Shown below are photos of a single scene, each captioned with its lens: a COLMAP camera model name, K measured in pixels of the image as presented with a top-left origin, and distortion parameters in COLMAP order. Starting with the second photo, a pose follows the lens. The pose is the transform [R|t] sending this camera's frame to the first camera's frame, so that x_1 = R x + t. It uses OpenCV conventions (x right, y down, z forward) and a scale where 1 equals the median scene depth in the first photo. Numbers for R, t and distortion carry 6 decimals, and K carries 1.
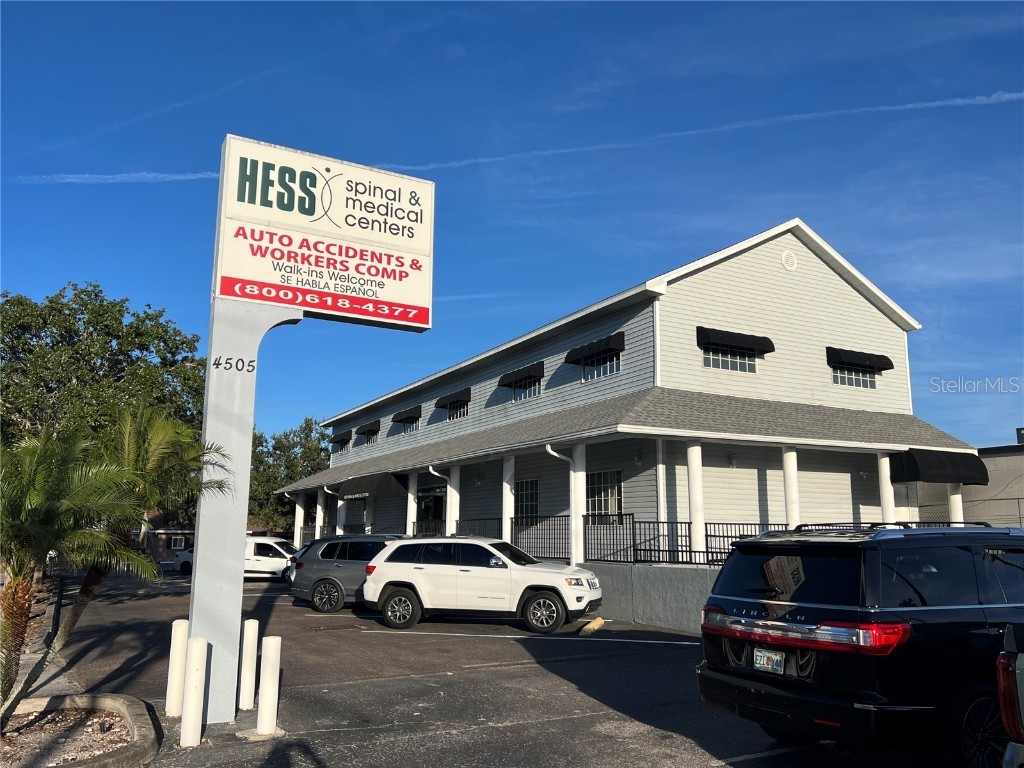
lens RADIAL K [[809.8, 0, 519.8], [0, 809.8, 390.0], [0, 0, 1]] dist [0.068790, -0.022482]
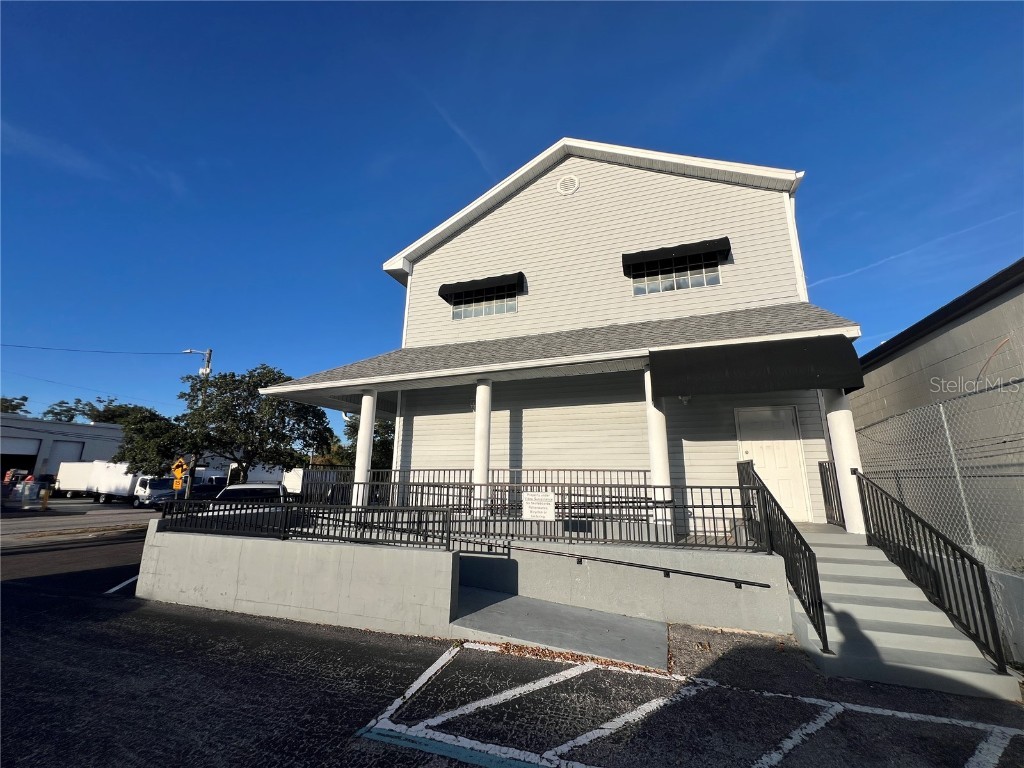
lens RADIAL K [[407.4, 0, 515.4], [0, 407.4, 389.3], [0, 0, 1]] dist [-0.000457, 0.000473]
pose [[0.658102, -0.163922, -0.734869, 0.675665], [0.112211, 0.986466, -0.119555, 0.135577], [0.744521, -0.003781, 0.667589, 0.740090]]
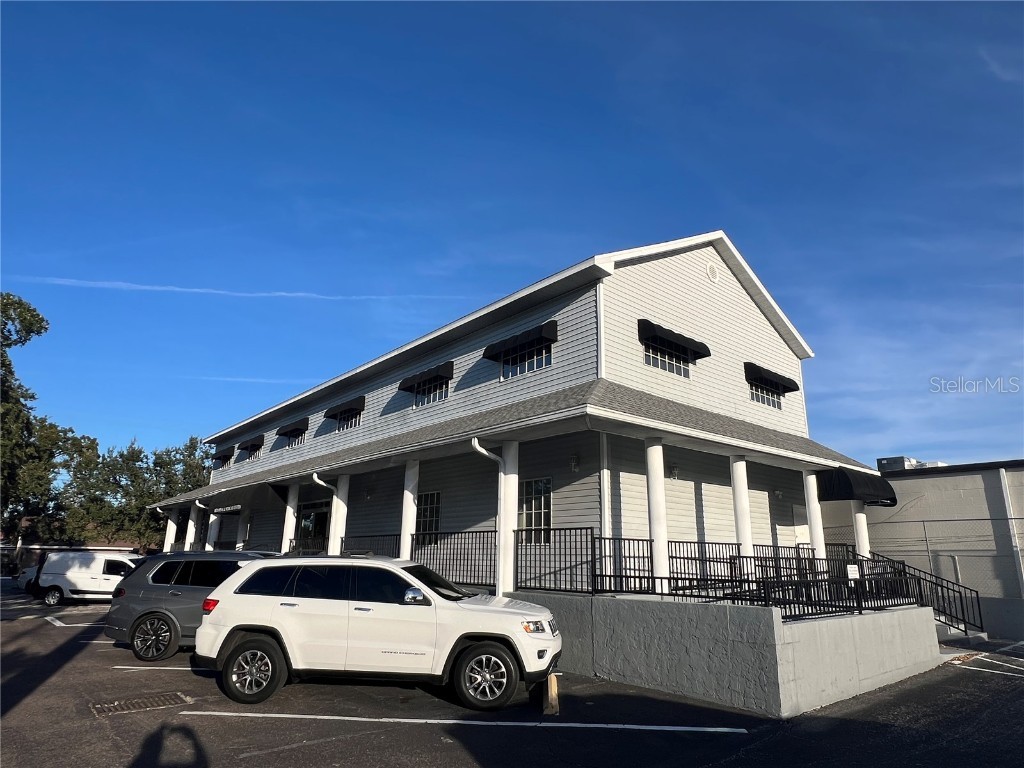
lens RADIAL K [[610.8, 0, 515.5], [0, 610.8, 387.4], [0, 0, 1]] dist [-0.003508, 0.006814]
pose [[0.978118, 0.064666, 0.197747, -0.045499], [-0.046115, 0.994213, -0.097023, 0.071542], [-0.202877, 0.085781, 0.975440, 0.392960]]
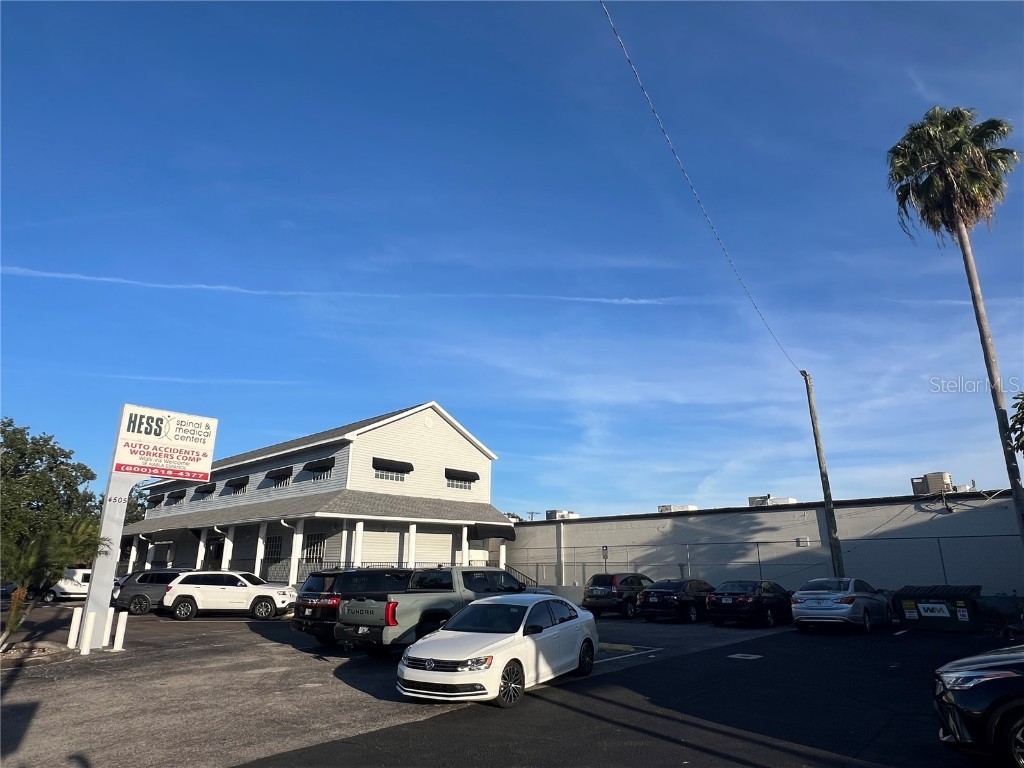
lens RADIAL K [[610.8, 0, 509.6], [0, 610.8, 388.4], [0, 0, 1]] dist [-0.003508, 0.006814]
pose [[0.952130, 0.083123, 0.294175, 0.091292], [-0.051632, 0.992224, -0.113252, -0.096521], [-0.301301, 0.092642, 0.949018, -0.502224]]
